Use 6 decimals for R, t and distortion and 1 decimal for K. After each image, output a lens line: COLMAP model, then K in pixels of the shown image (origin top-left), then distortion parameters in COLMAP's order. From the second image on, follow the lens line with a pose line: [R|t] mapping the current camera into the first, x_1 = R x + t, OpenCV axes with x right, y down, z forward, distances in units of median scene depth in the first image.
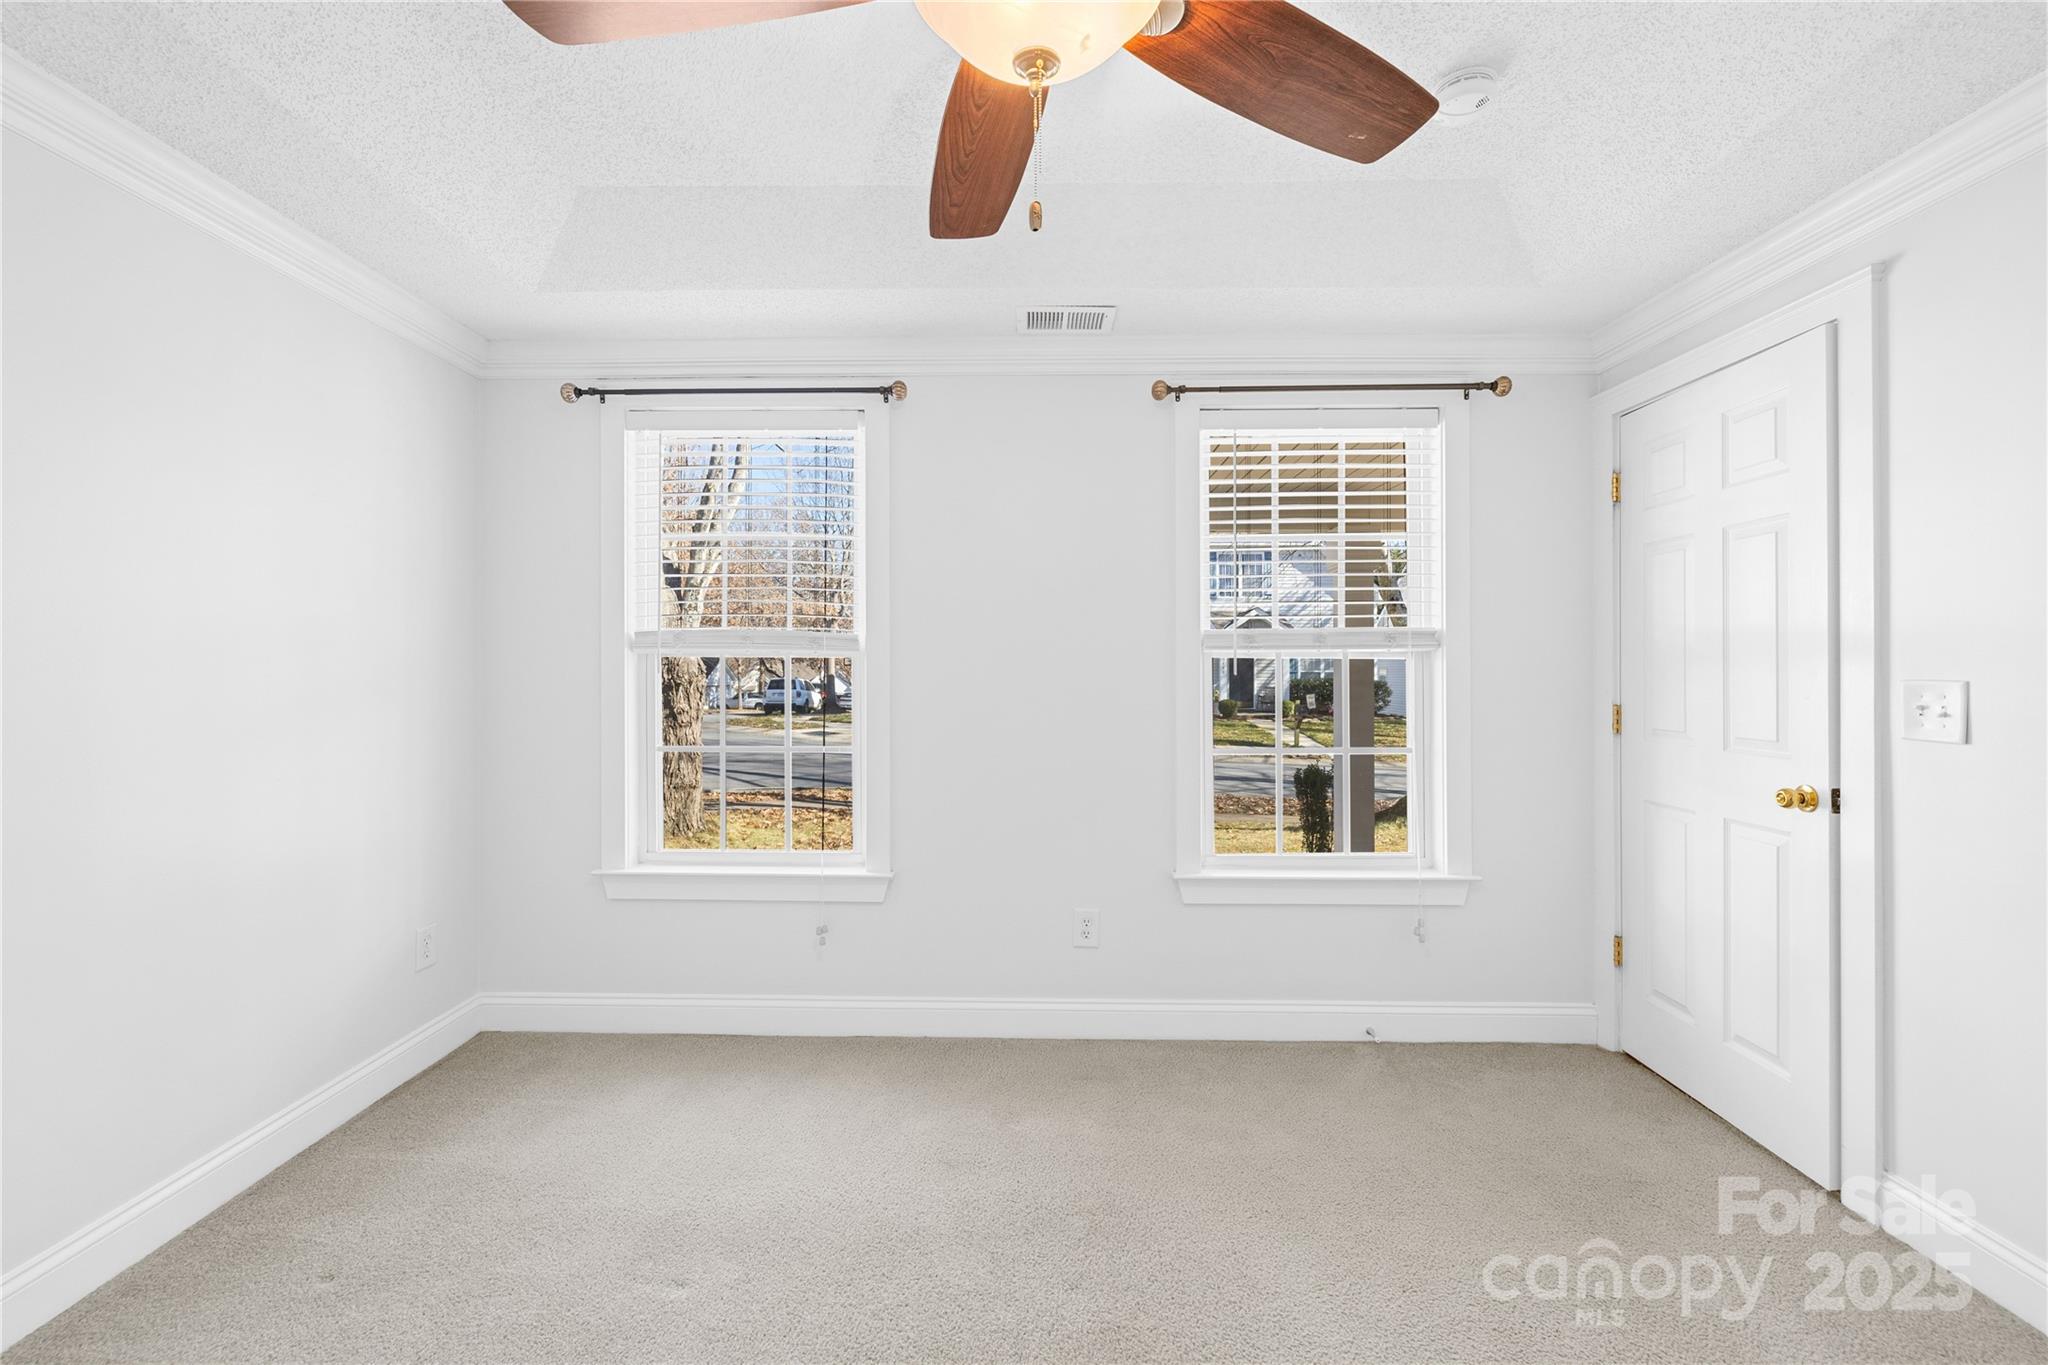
lens RADIAL K [[866.8, 0, 1011.5], [0, 866.8, 671.7], [0, 0, 1]] dist [-0.001797, -0.000195]
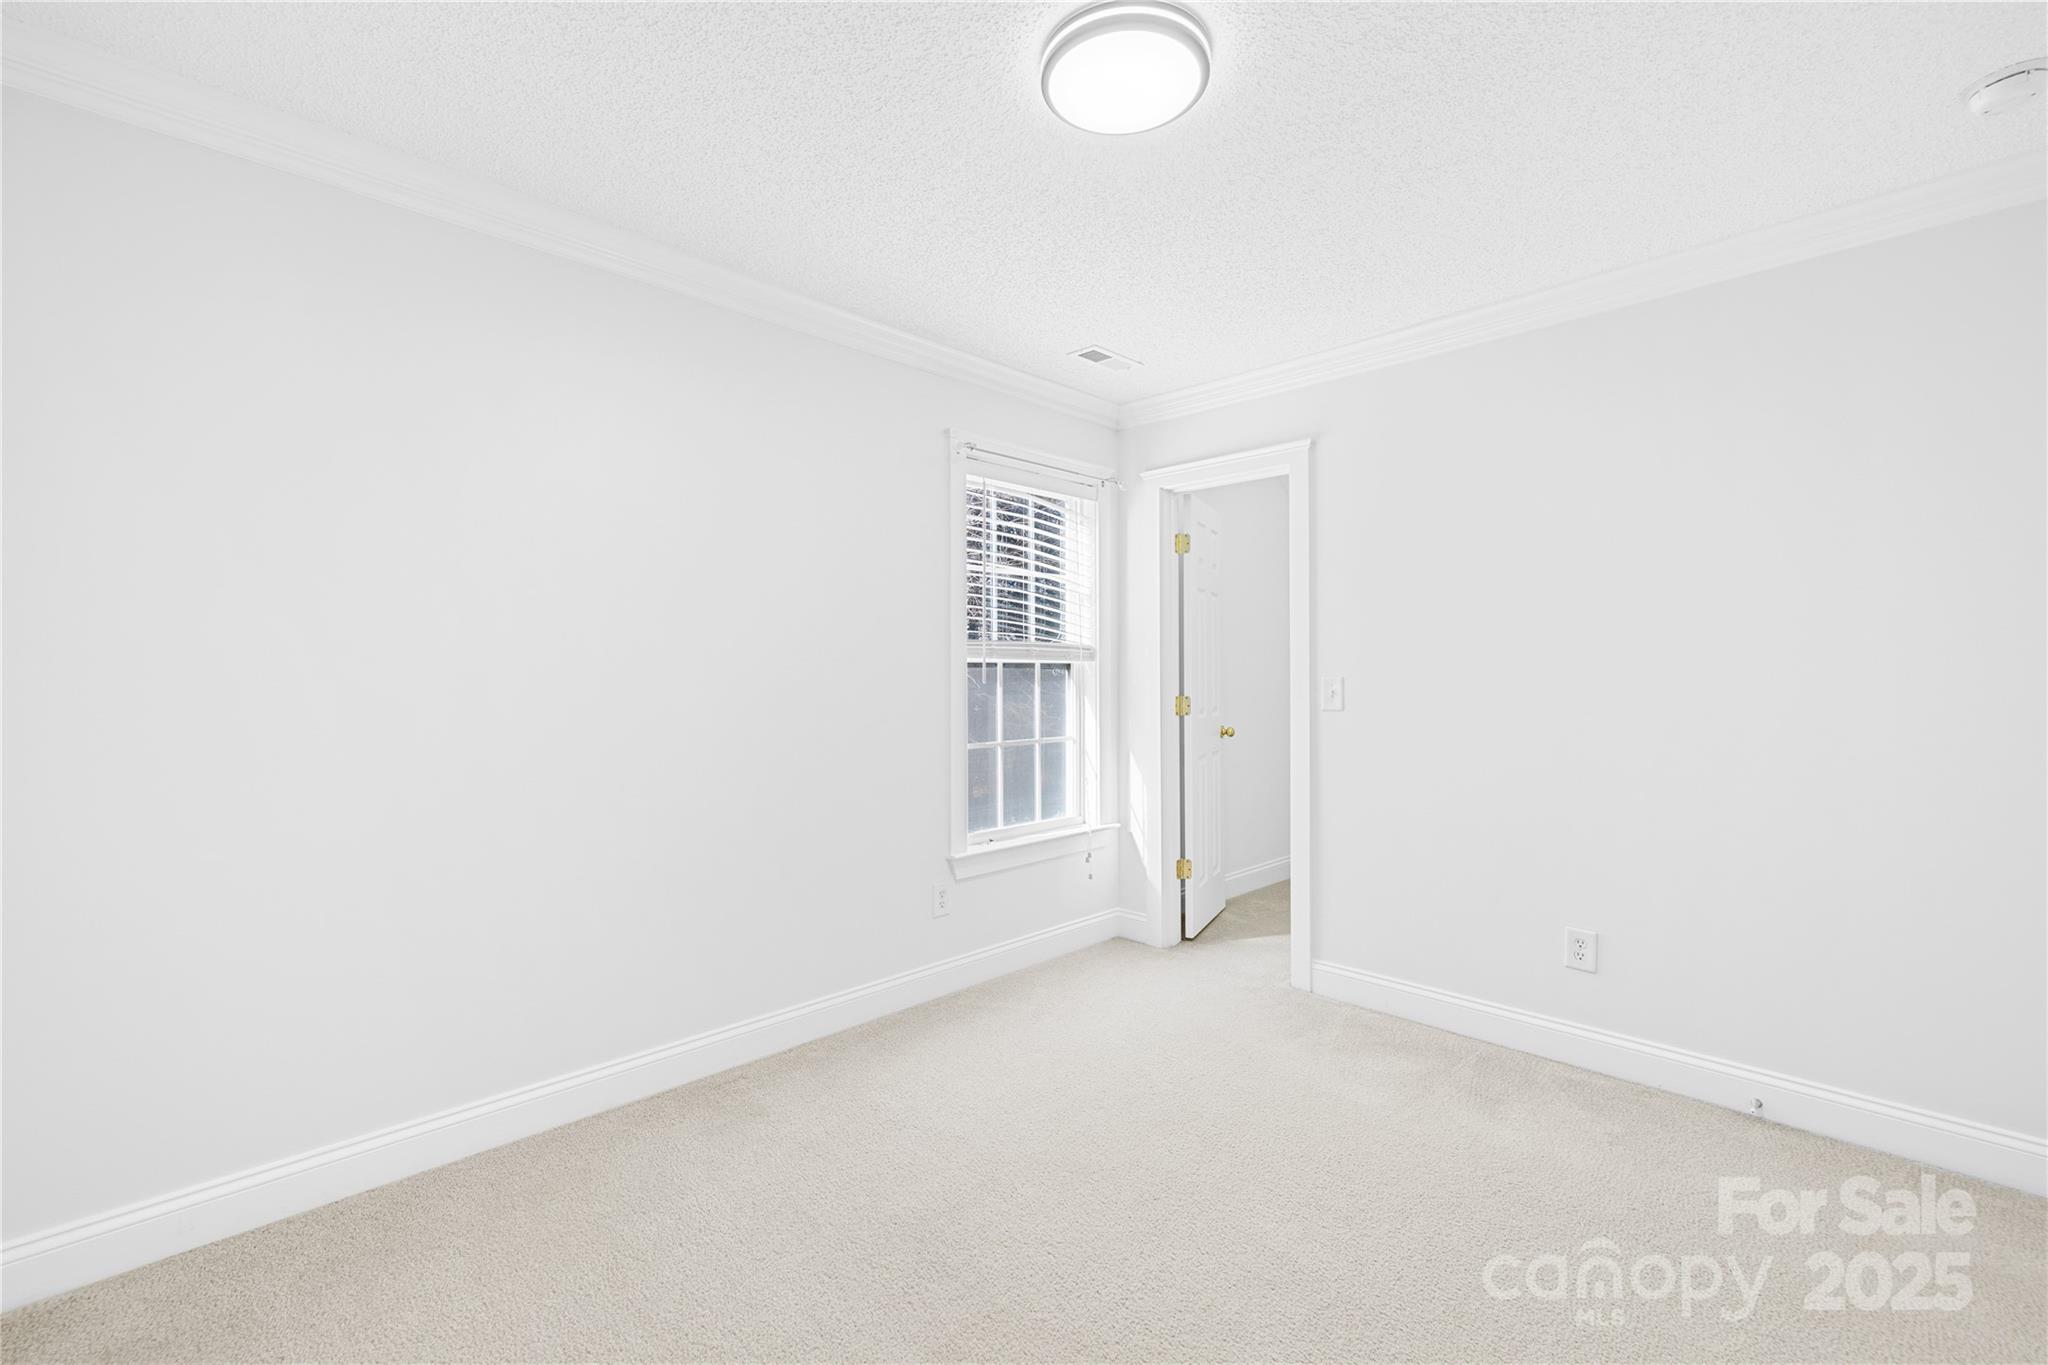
lens RADIAL K [[880.2, 0, 1024.0], [0, 880.2, 682.5], [0, 0, 1]] dist [-0.000526, -0.000043]
pose [[0.758625, -0.017234, 0.651299, -0.580792], [0.018885, 0.999812, 0.004458, 0.000306], [-0.651254, 0.008918, 0.758808, 0.025646]]
